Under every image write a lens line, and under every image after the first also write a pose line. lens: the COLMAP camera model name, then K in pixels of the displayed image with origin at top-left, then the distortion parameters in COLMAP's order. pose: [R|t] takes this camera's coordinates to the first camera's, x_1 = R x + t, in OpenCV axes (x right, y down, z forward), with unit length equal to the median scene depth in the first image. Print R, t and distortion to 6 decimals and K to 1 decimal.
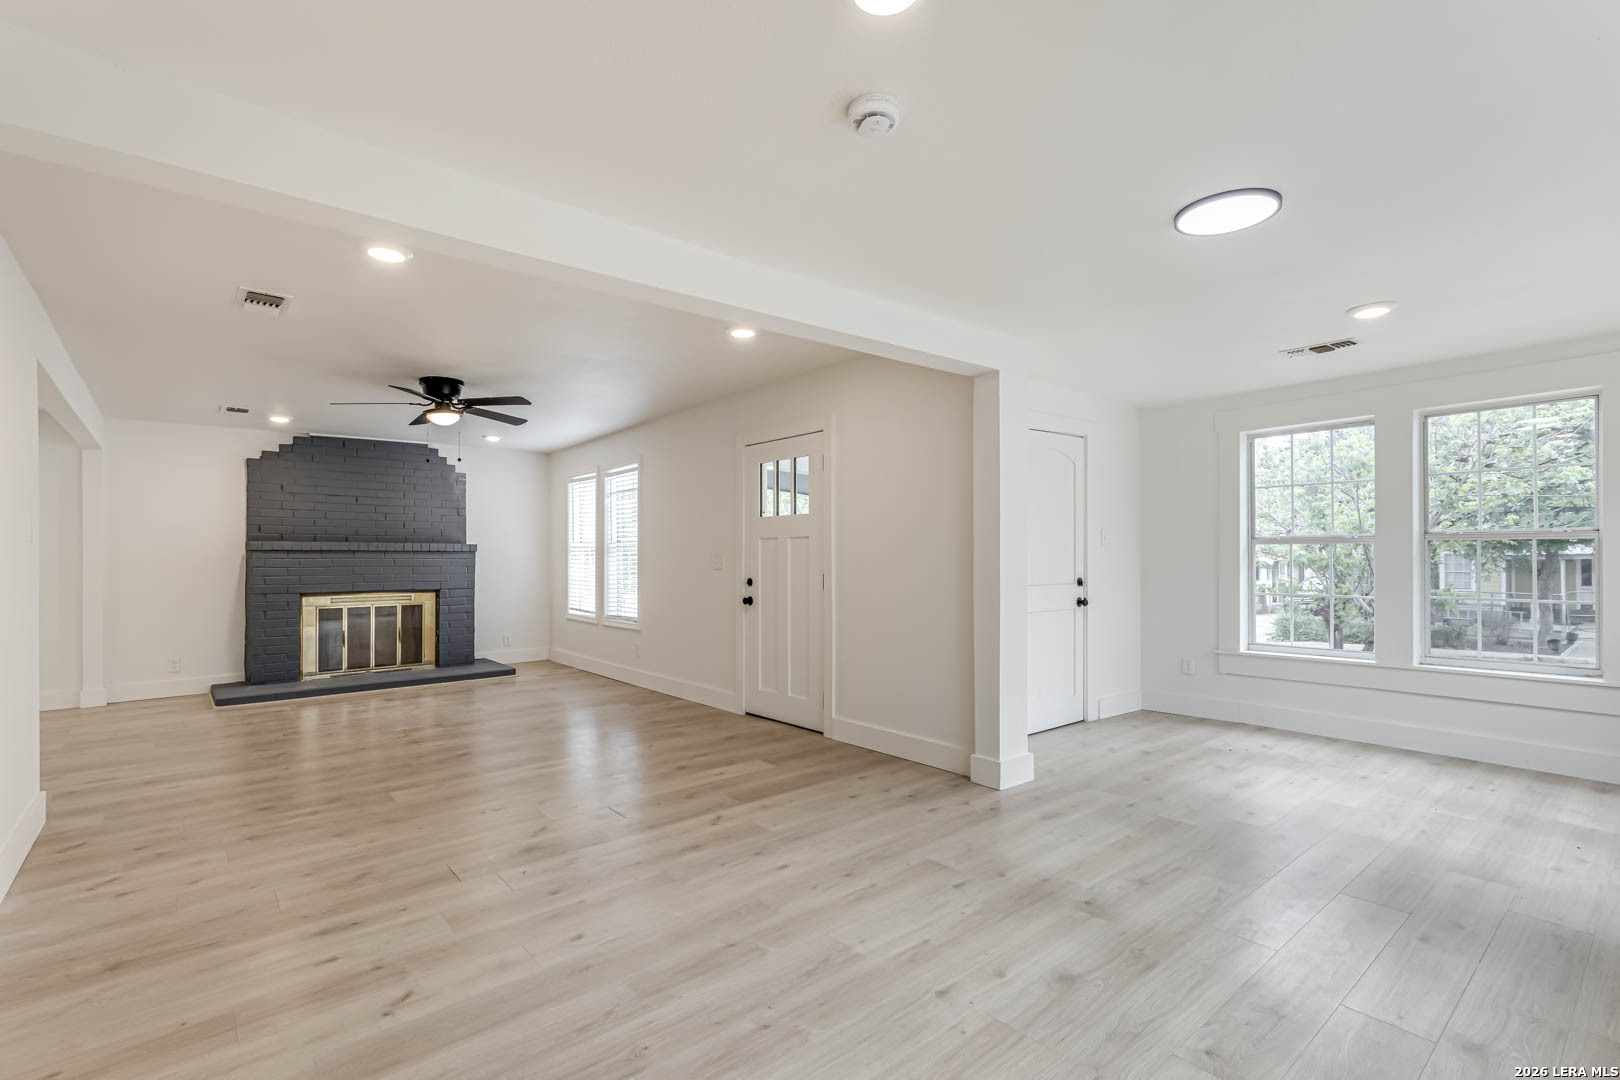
lens RADIAL K [[747.6, 0, 813.4], [0, 747.6, 551.2], [0, 0, 1]] dist [0.010411, 0.000698]
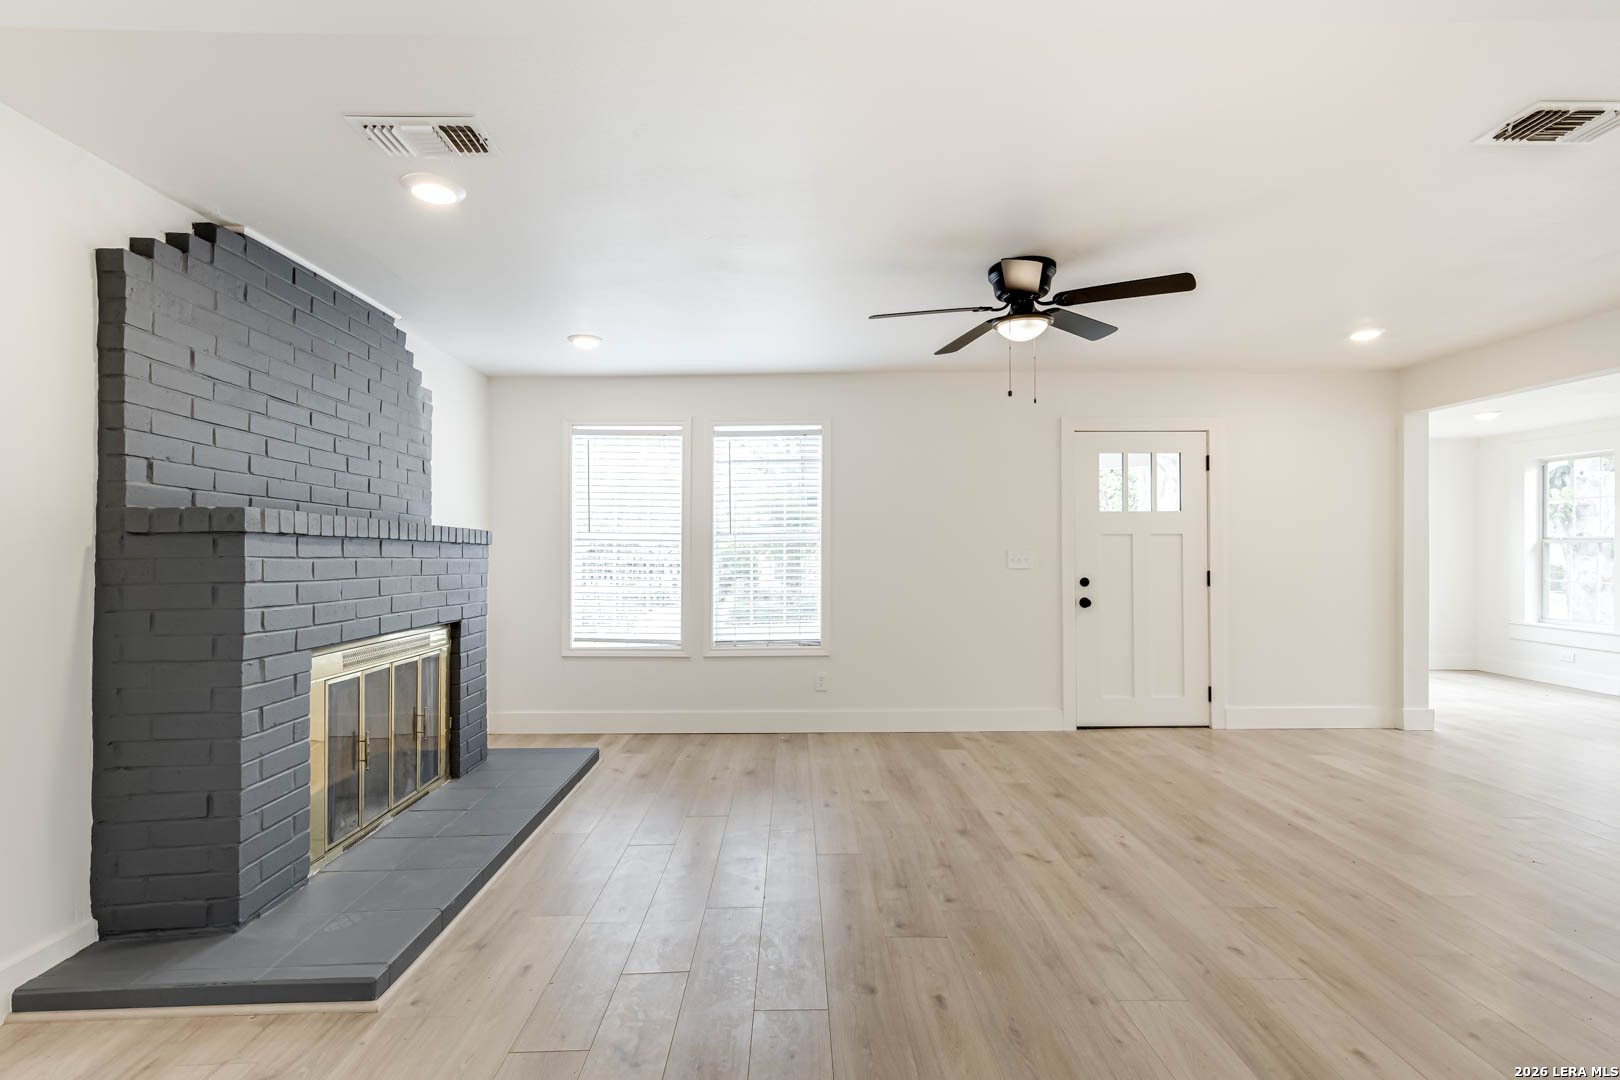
lens RADIAL K [[747.6, 0, 807.6], [0, 747.6, 545.0], [0, 0, 1]] dist [0.010411, 0.000698]
pose [[0.630155, 0.011887, 0.776378, -0.935677], [-0.003094, 0.999913, -0.012798, 0.008584], [-0.776463, 0.005663, 0.630137, 0.644119]]
